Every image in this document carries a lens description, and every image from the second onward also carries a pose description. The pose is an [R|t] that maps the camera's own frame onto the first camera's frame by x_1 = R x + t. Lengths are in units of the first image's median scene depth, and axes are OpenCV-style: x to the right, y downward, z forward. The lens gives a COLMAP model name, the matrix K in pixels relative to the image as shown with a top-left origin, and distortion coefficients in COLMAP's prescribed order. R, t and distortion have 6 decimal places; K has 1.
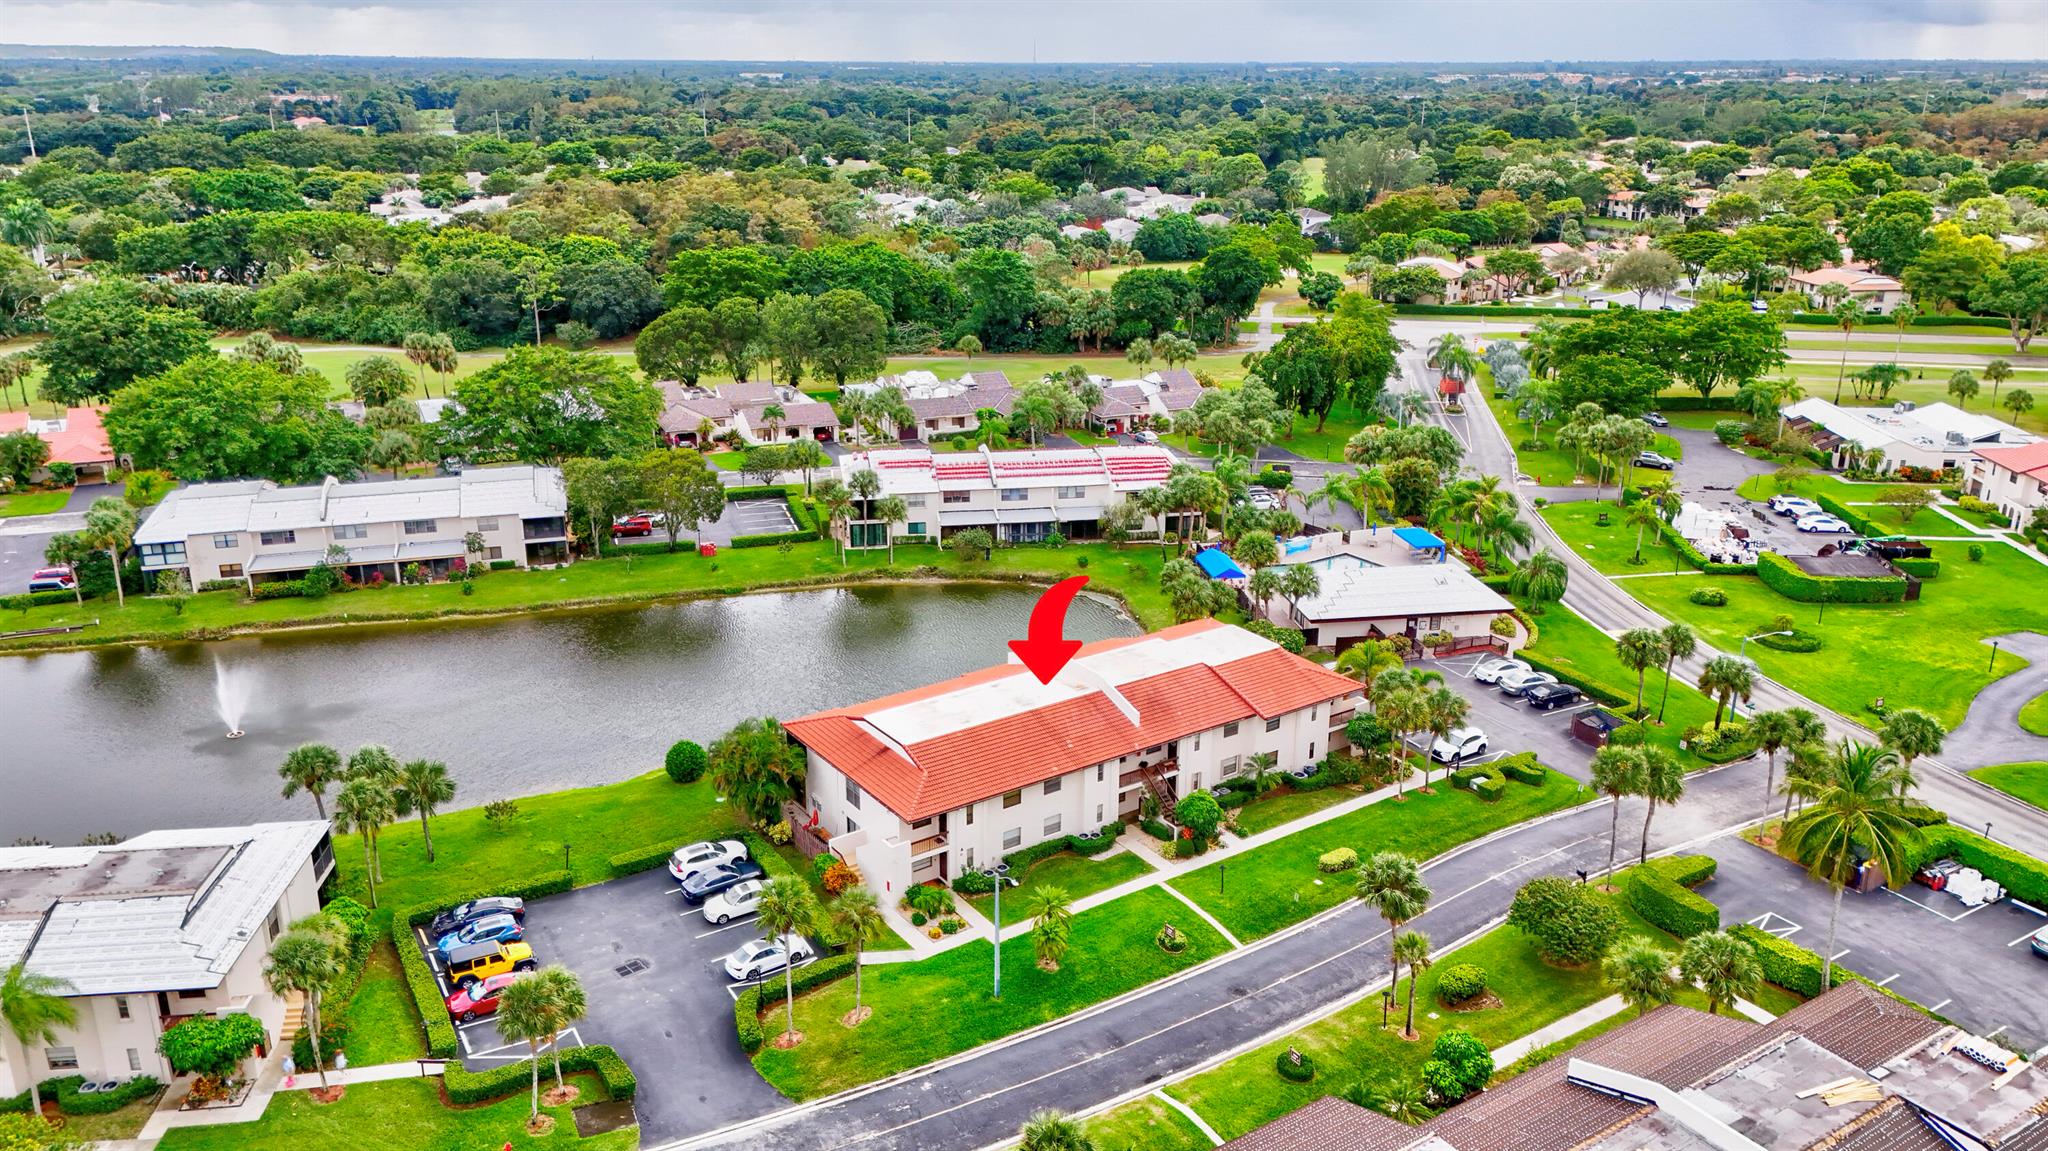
lens RADIAL K [[1469.4, 0, 1013.8], [0, 1469.4, 583.4], [0, 0, 1]] dist [0.107713, -0.131094]
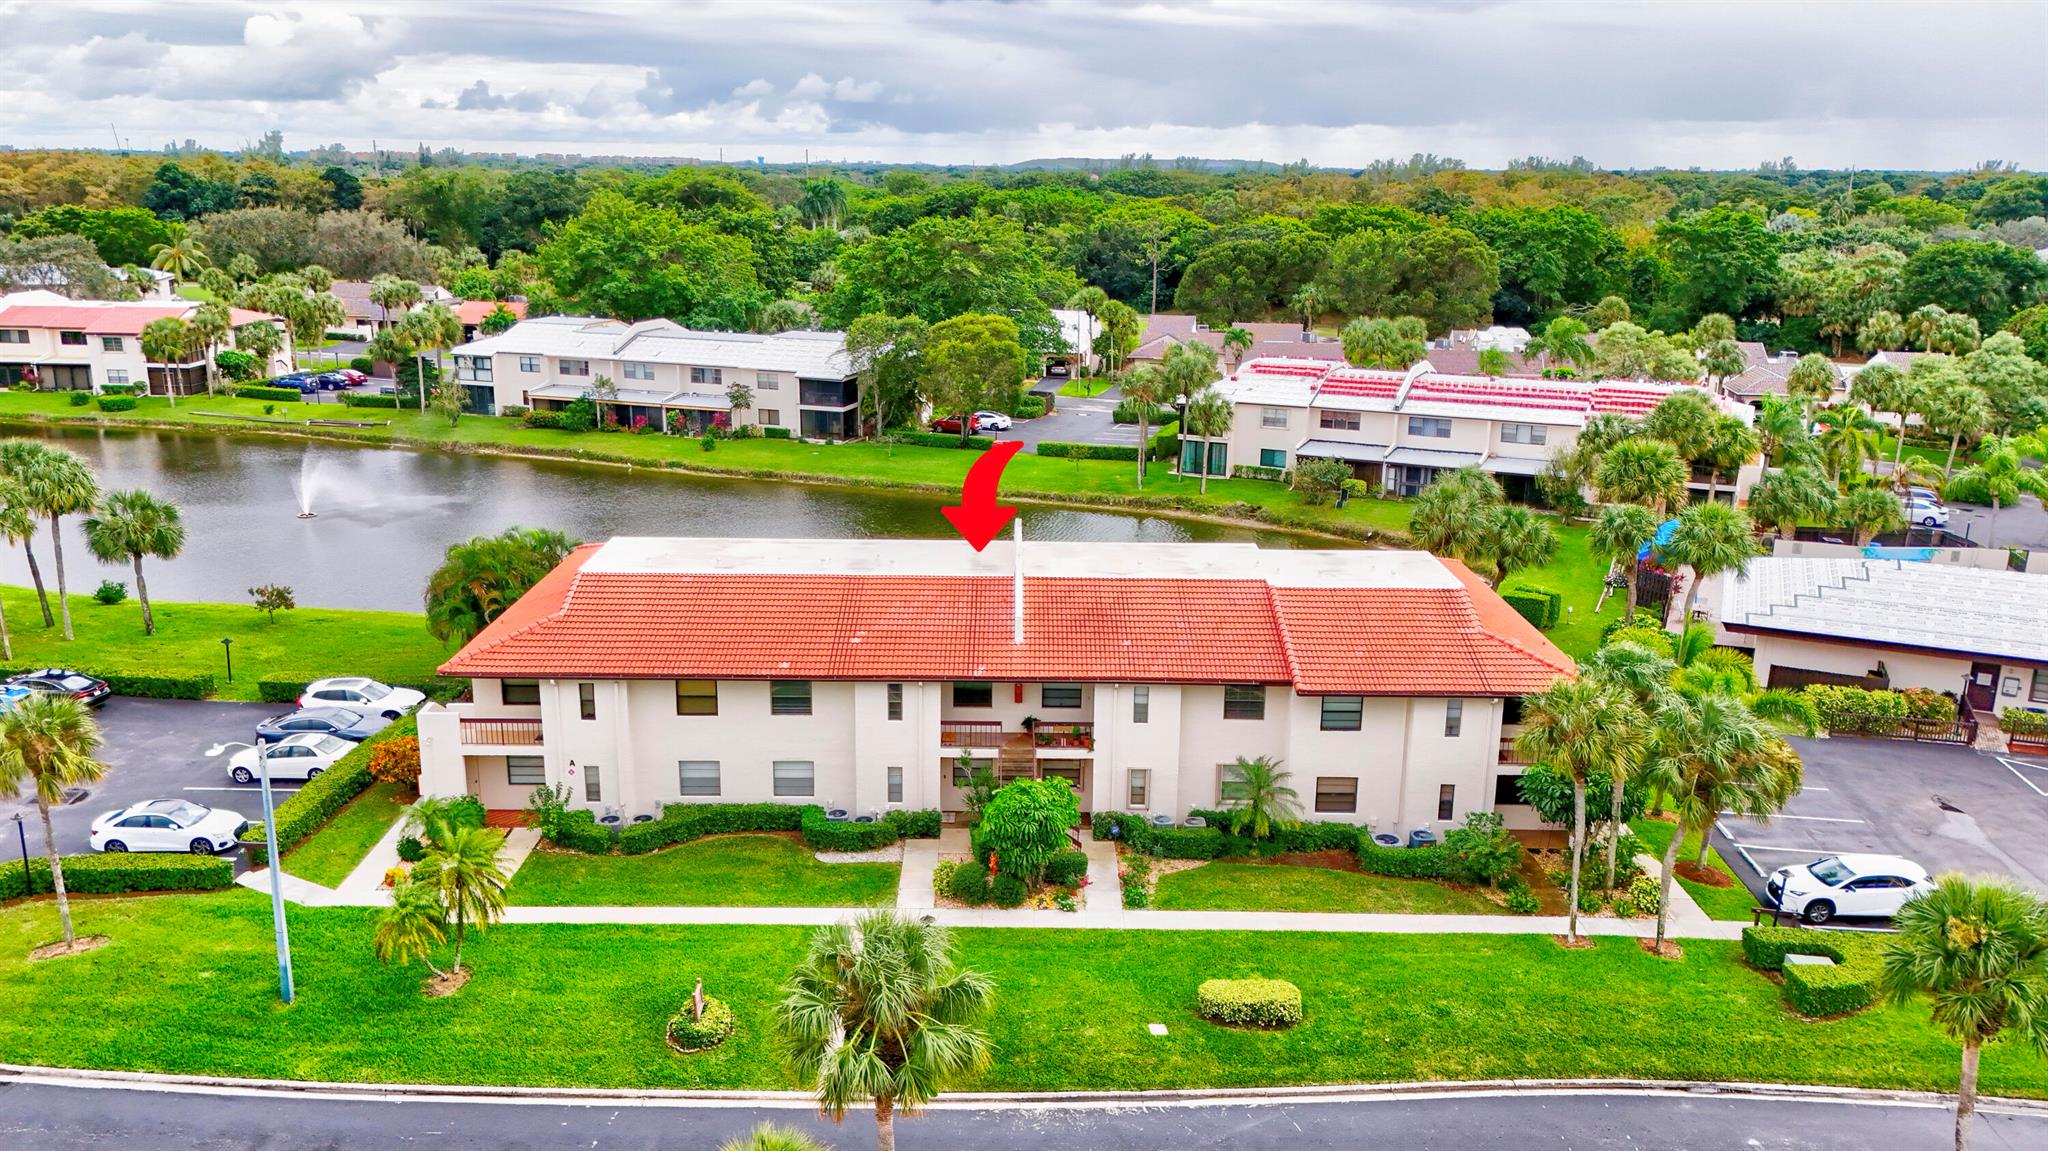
lens RADIAL K [[1512.1, 0, 1012.3], [0, 1512.1, 575.5], [0, 0, 1]] dist [0.069587, -0.053031]
pose [[0.827896, 0.154727, -0.539118, 0.250452], [-0.193938, 0.980878, -0.016308, 0.058023], [0.526286, 0.118057, 0.842072, 0.387111]]
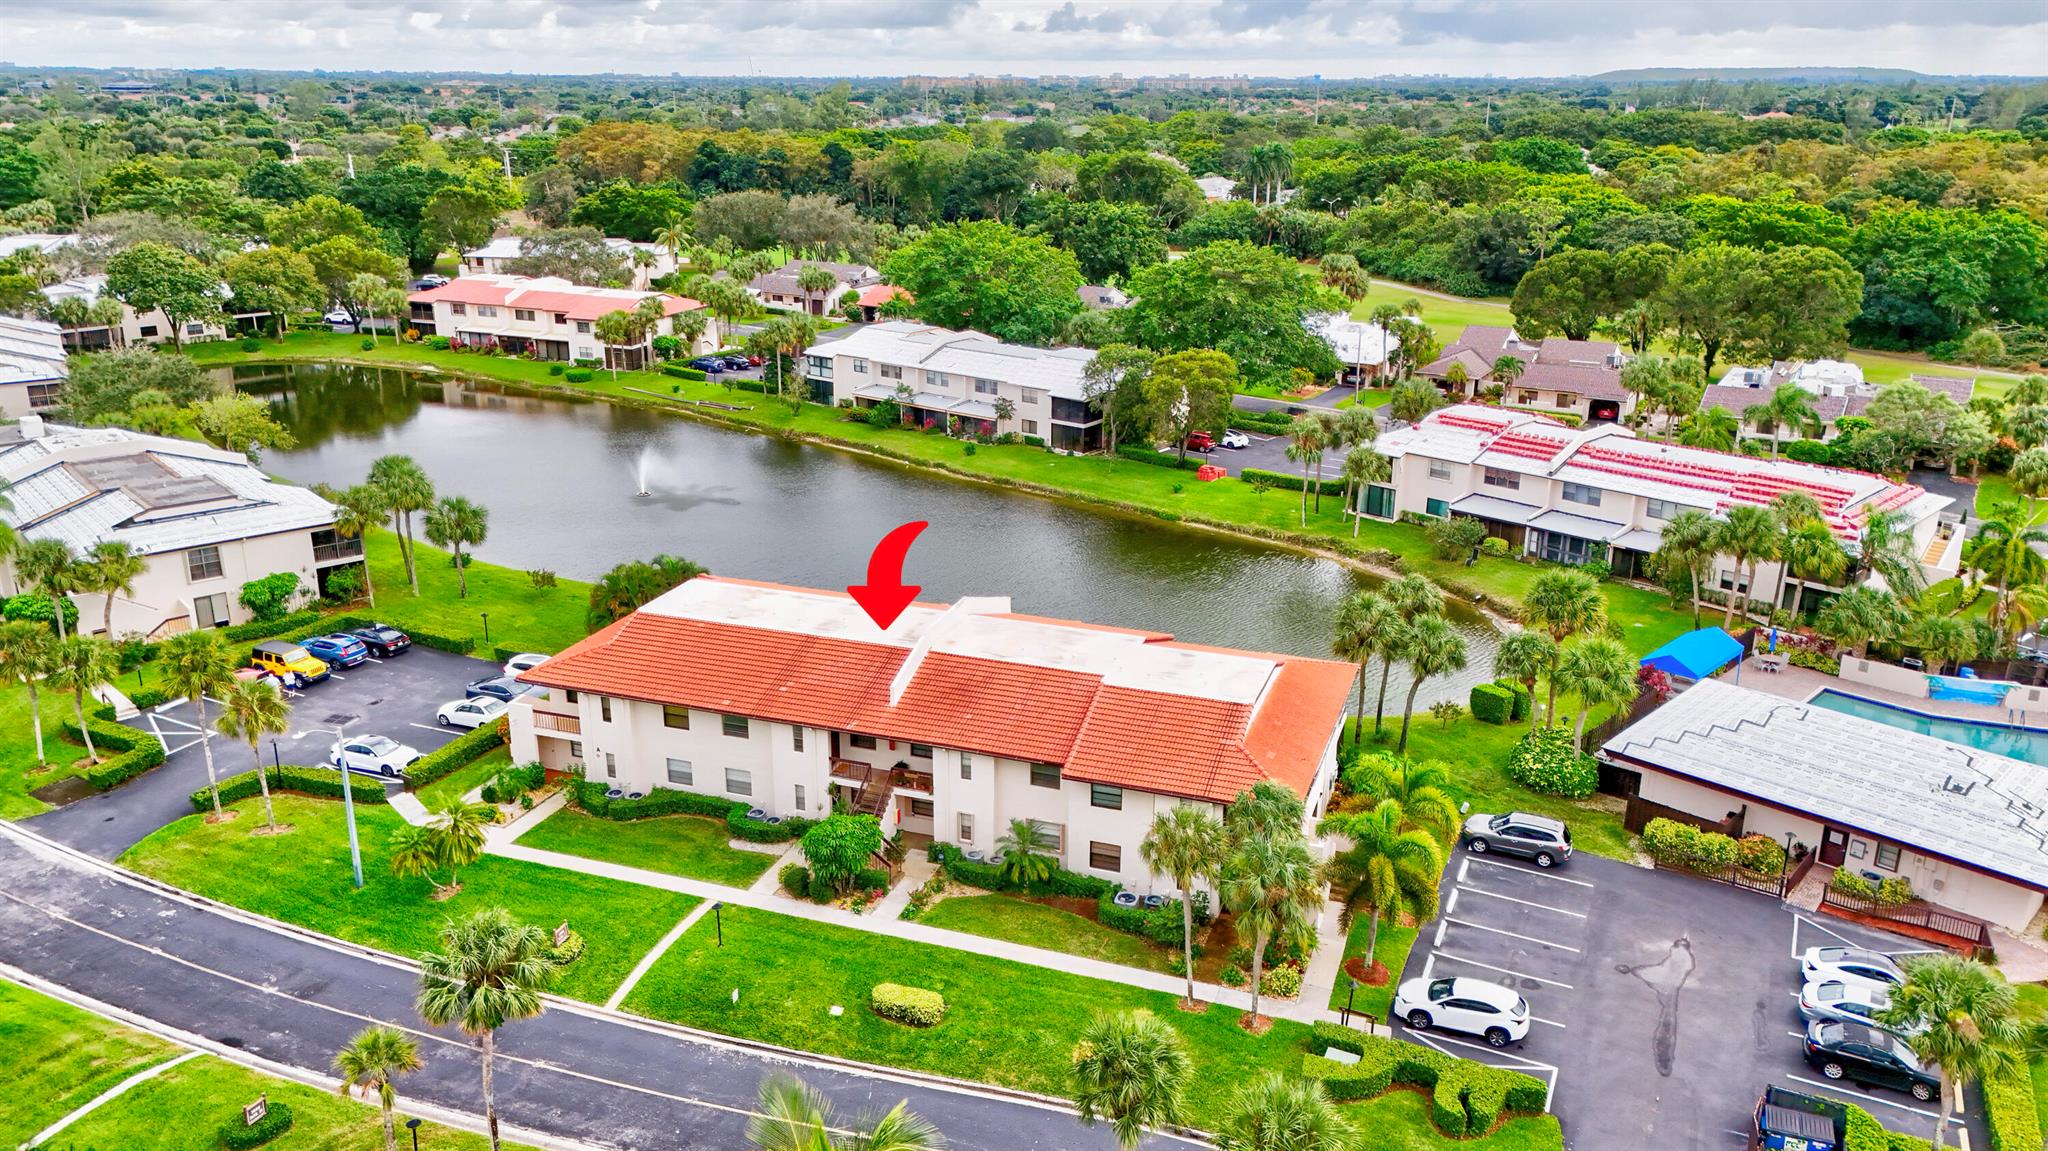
lens RADIAL K [[1469.4, 0, 1013.8], [0, 1469.4, 583.4], [0, 0, 1]] dist [0.107713, -0.131094]
pose [[0.588630, 0.261852, -0.764819, 0.432201], [-0.269562, 0.955517, 0.119679, -0.037007], [0.762136, 0.135719, 0.633031, 0.420876]]
